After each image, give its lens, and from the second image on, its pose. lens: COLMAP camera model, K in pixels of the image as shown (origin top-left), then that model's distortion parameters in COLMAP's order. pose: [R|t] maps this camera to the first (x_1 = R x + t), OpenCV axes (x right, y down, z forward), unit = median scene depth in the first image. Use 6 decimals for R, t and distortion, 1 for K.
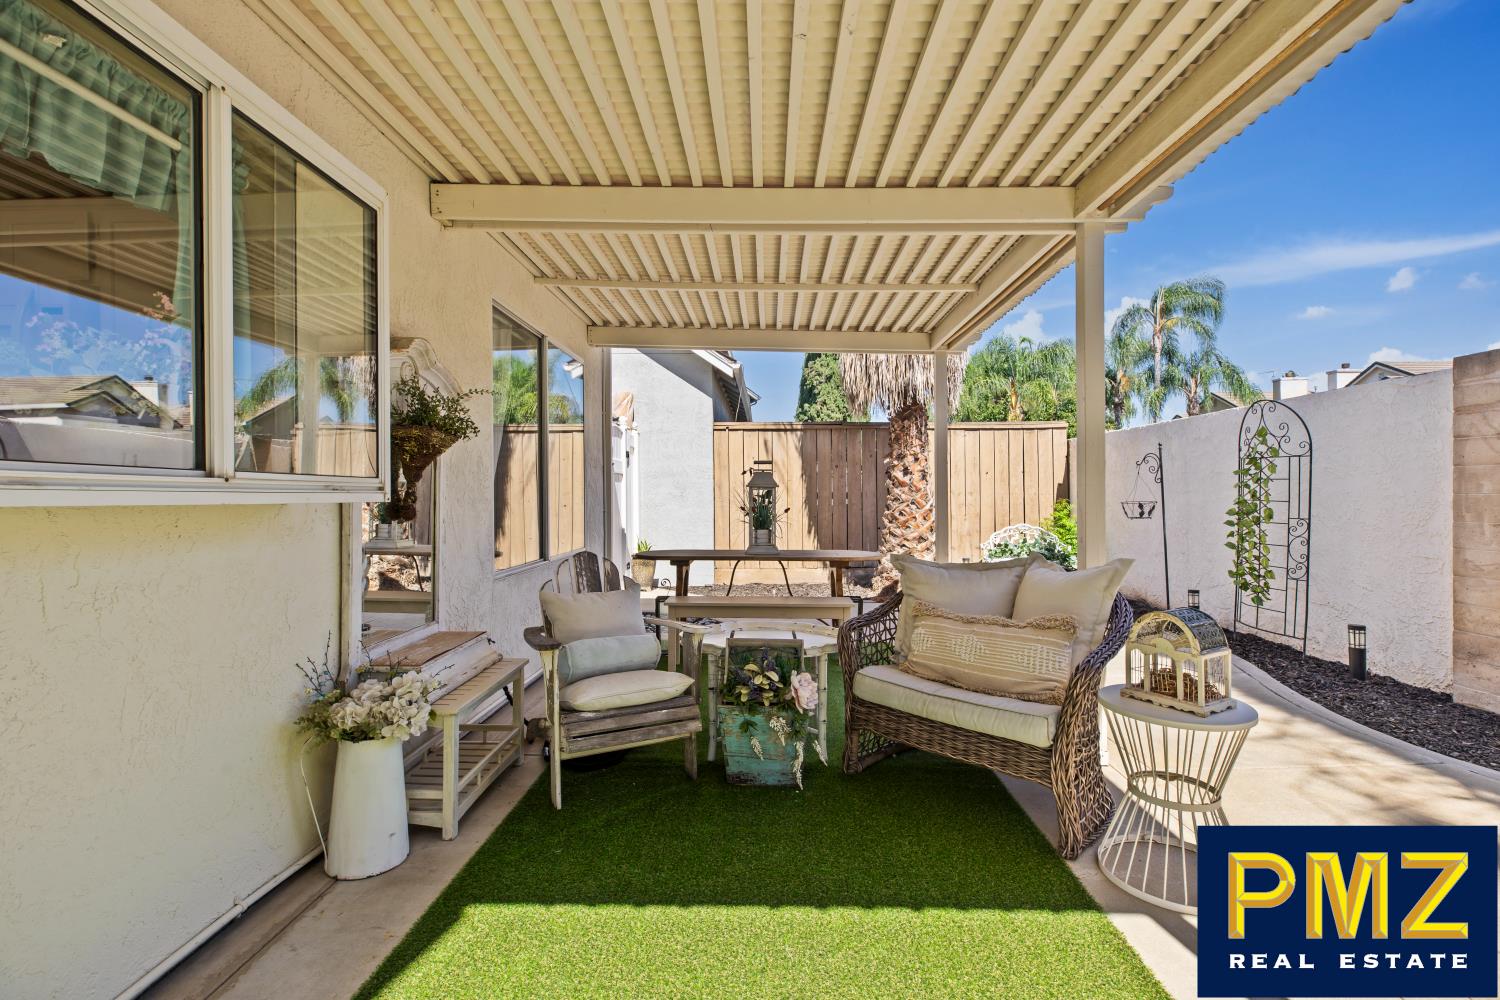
lens RADIAL K [[678.9, 0, 759.7], [0, 678.9, 498.5], [0, 0, 1]] dist [0.000344, 0.000158]
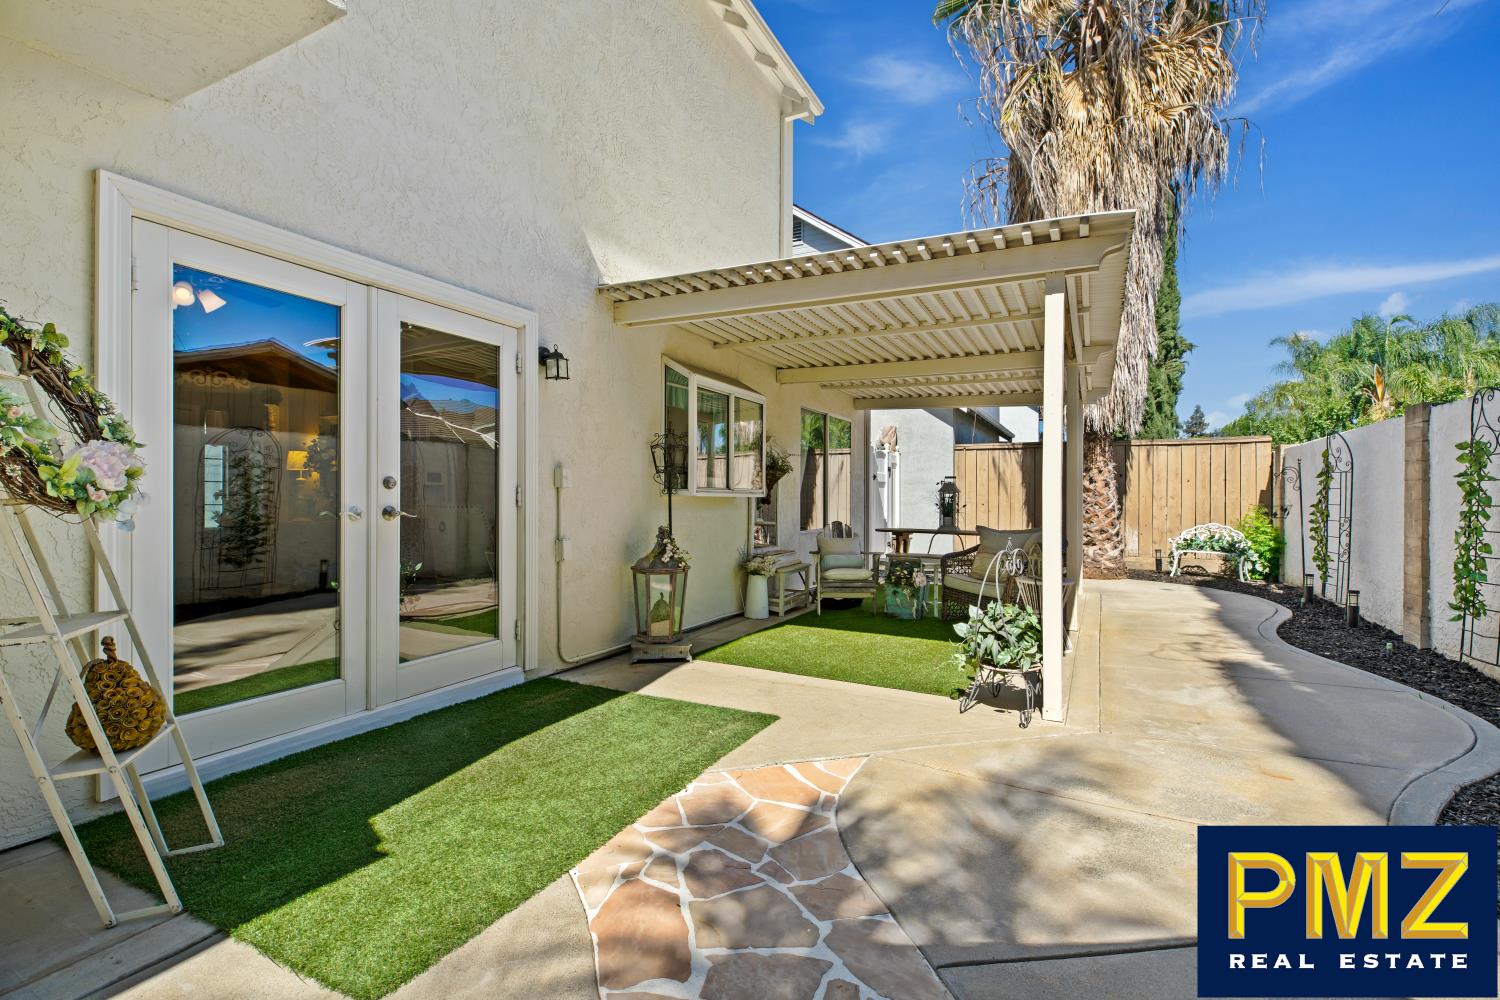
lens RADIAL K [[678.9, 0, 753.4], [0, 678.9, 495.1], [0, 0, 1]] dist [0.000344, 0.000158]
pose [[0.893534, 0.007455, -0.448933, 0.331115], [-0.011290, 0.999919, -0.005865, 0.006222], [0.448853, 0.010309, 0.893546, -0.744471]]
